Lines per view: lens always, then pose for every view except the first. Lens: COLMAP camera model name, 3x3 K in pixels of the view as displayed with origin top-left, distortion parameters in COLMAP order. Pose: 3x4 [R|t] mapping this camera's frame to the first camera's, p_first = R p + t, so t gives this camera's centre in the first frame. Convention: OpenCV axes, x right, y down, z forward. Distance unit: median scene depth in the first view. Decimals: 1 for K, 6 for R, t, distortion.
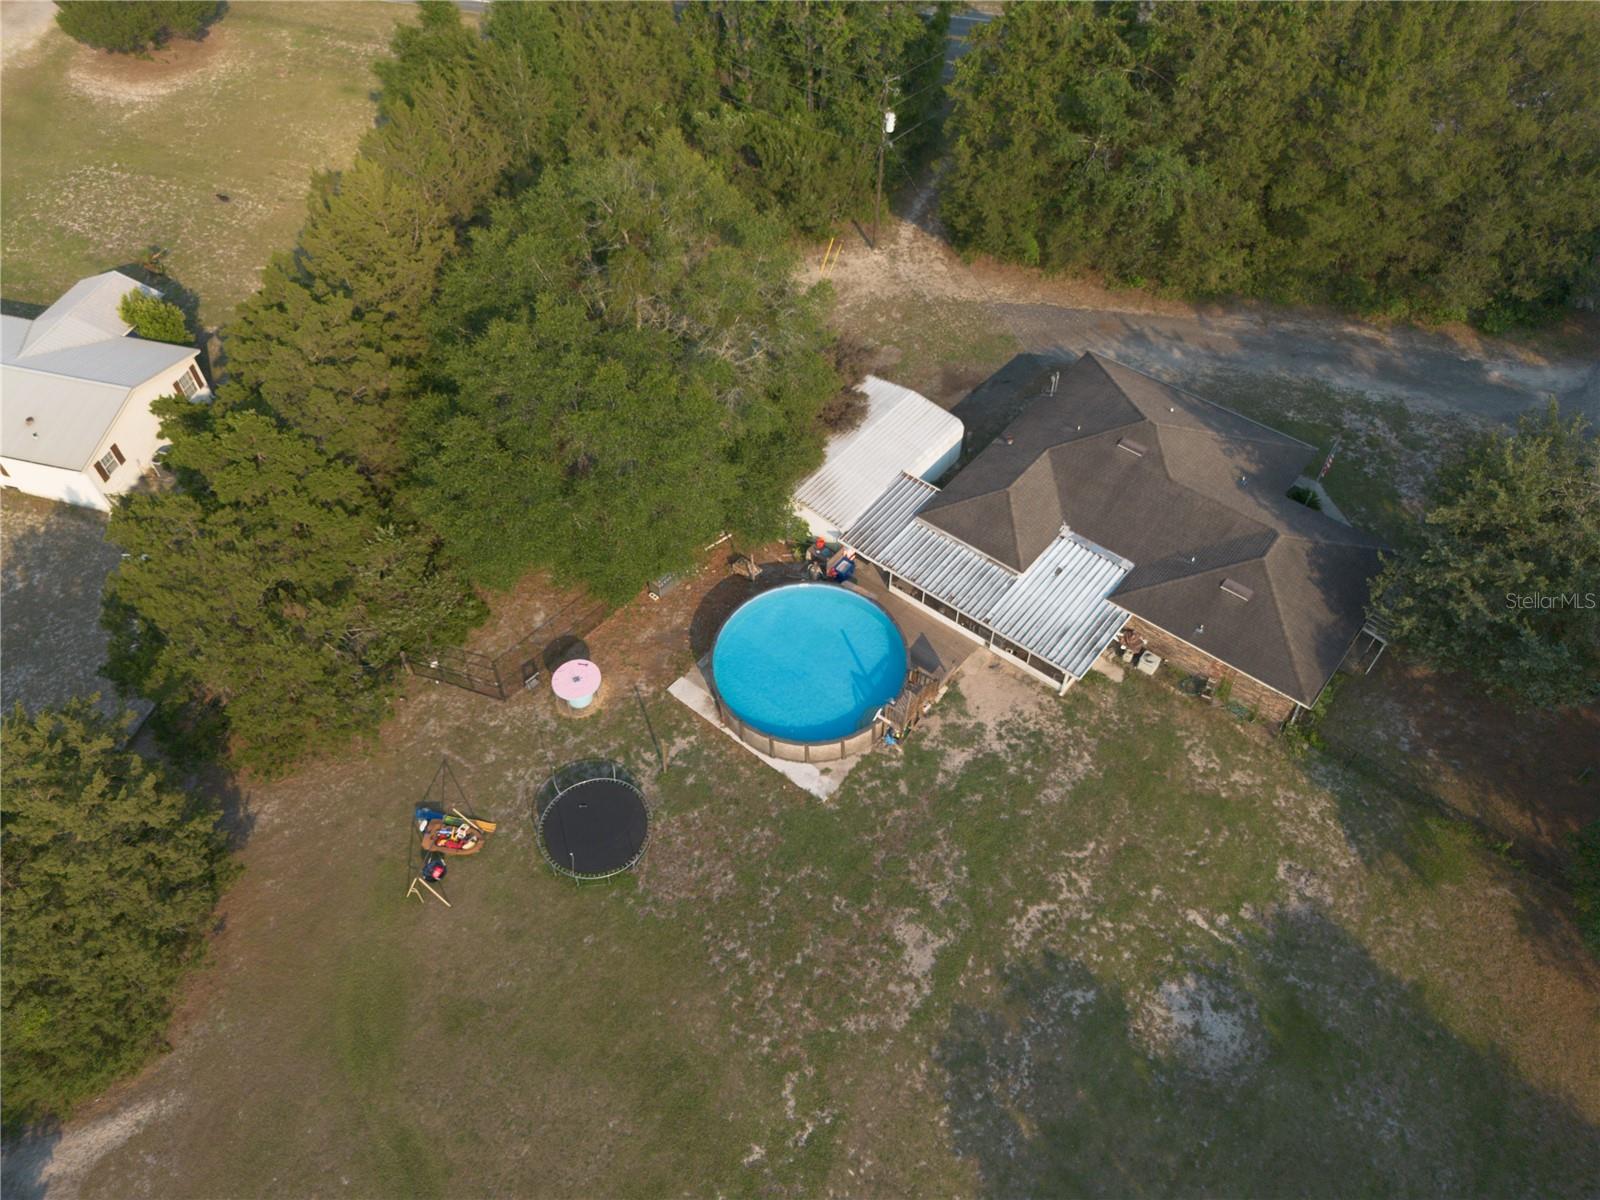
lens RADIAL K [[1130.9, 0, 795.2], [0, 1130.9, 601.9], [0, 0, 1]] dist [0.031650, -0.014401]
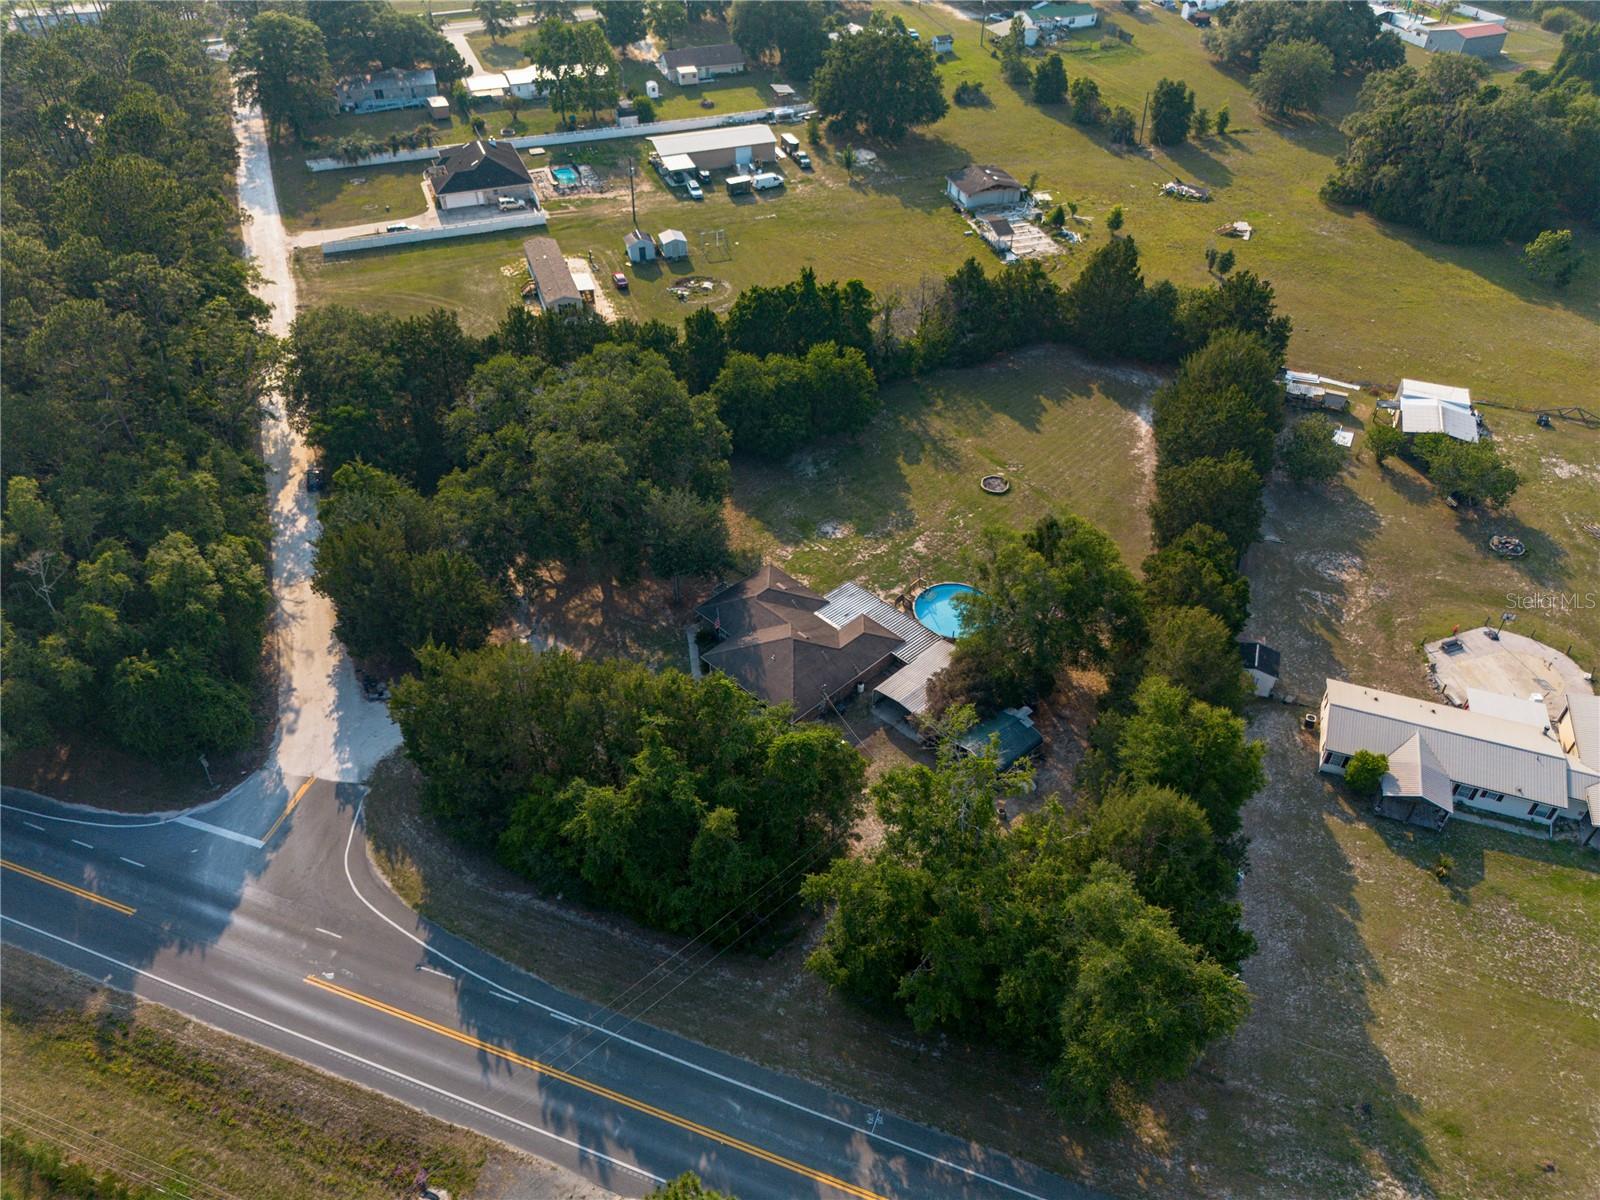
lens RADIAL K [[1130.9, 0, 801.3], [0, 1130.9, 598.3], [0, 0, 1]] dist [0.031650, -0.014401]
pose [[-0.994693, -0.060944, 0.082895, 0.135336], [0.082375, 0.010990, 0.996541, -2.287331], [-0.061645, 0.998081, -0.005912, 0.979001]]
